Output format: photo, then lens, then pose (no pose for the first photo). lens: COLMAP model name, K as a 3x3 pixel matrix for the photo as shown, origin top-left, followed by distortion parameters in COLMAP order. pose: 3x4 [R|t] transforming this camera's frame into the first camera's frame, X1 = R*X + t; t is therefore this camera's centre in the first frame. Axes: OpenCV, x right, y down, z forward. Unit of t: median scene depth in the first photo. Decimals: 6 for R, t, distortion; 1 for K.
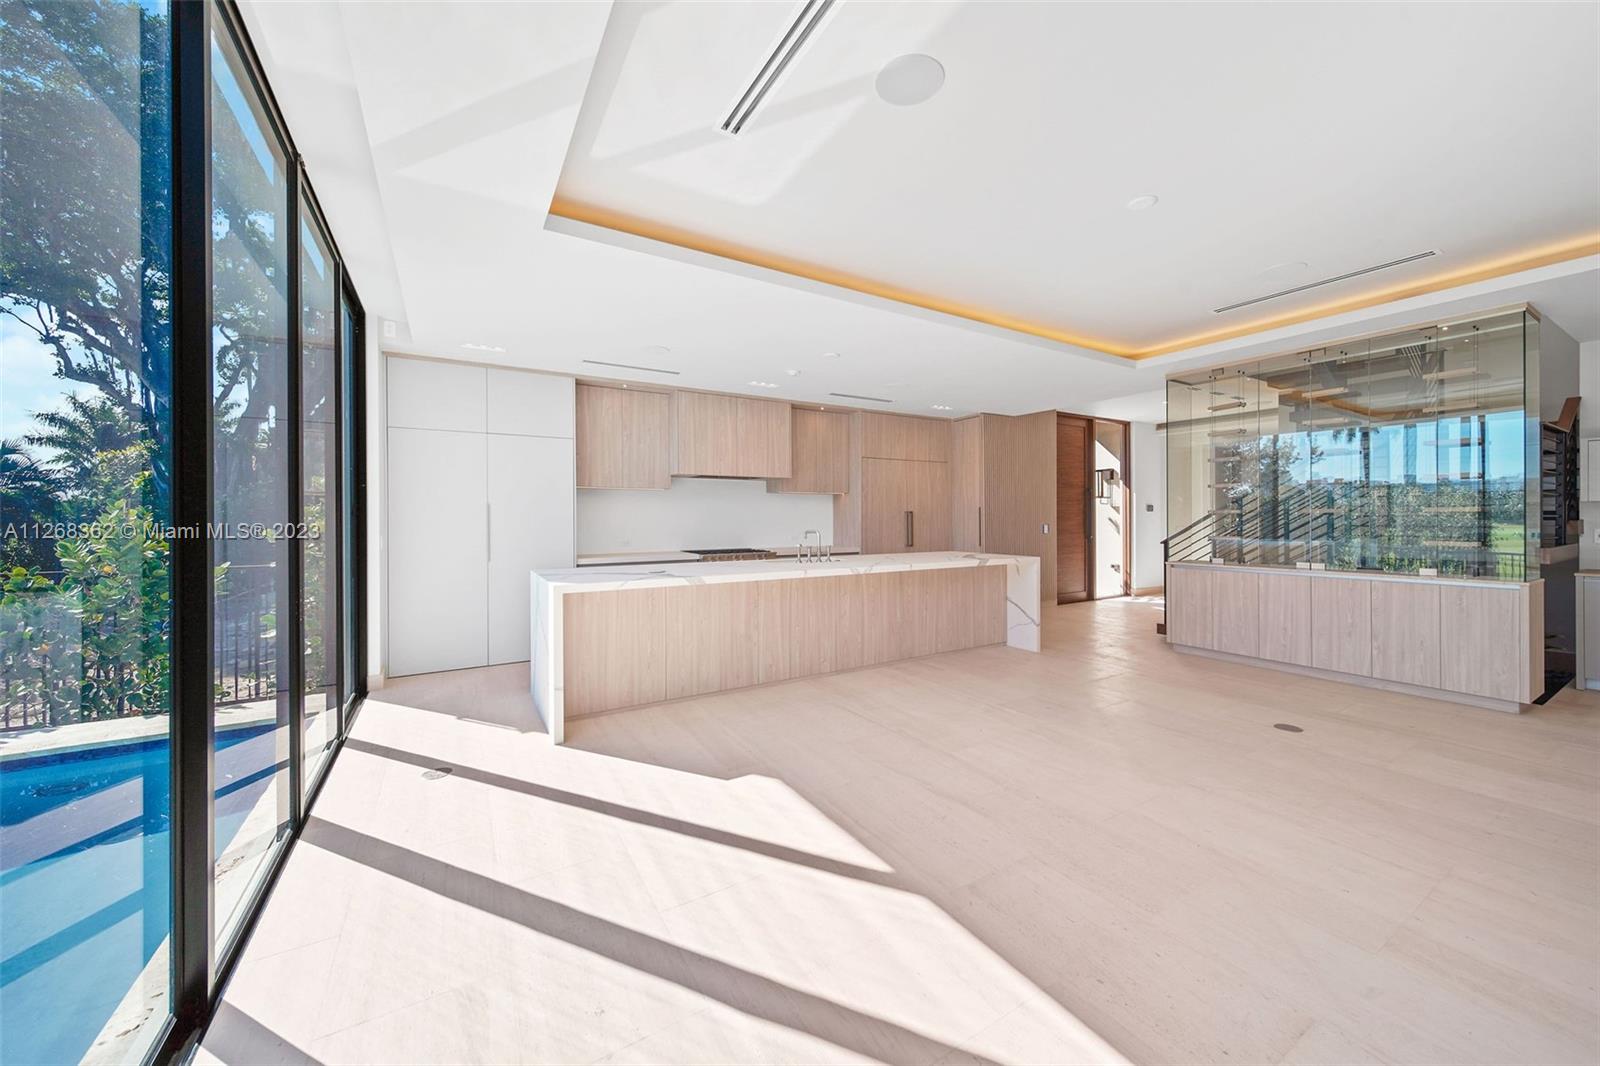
lens RADIAL K [[578.2, 0, 813.3], [0, 578.2, 513.4], [0, 0, 1]] dist [-0.000198, -0.000084]
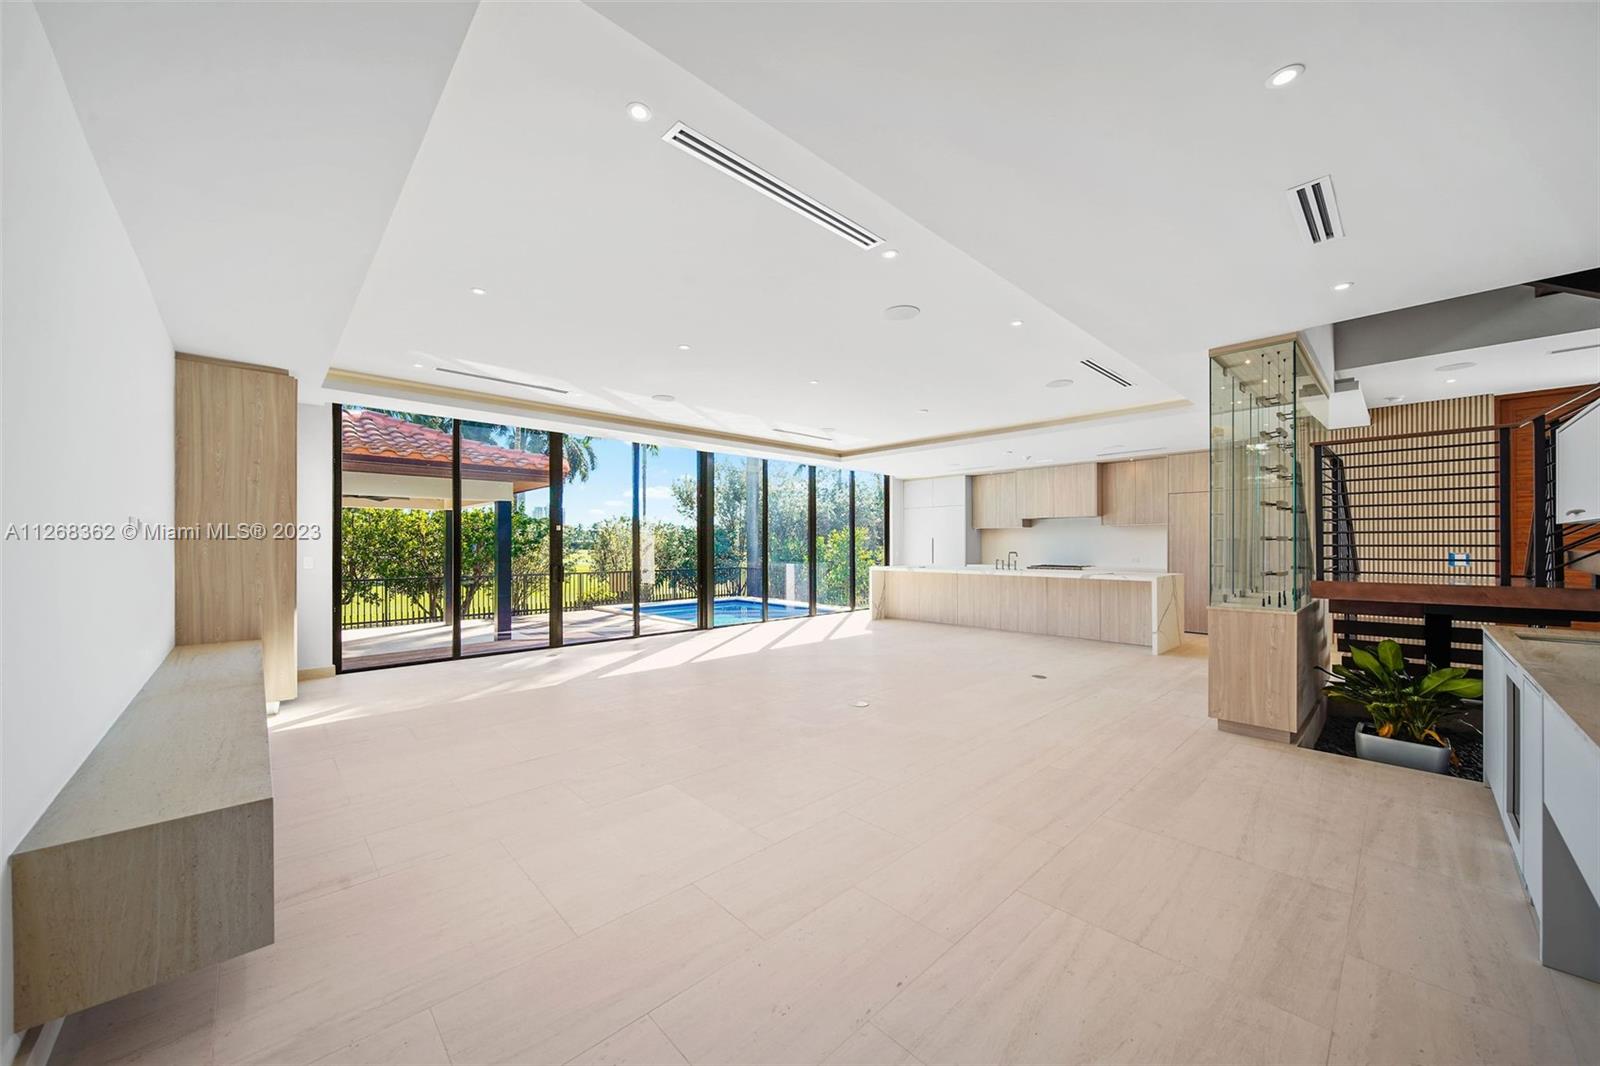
lens RADIAL K [[577.8, 0, 786.1], [0, 577.8, 544.1], [0, 0, 1]] dist [-0.000537, -0.000004]
pose [[0.183985, 0.003676, -0.982922, 1.370466], [0.008144, 0.999953, 0.005264, -0.007670], [0.982895, -0.008973, 0.183947, 0.008781]]
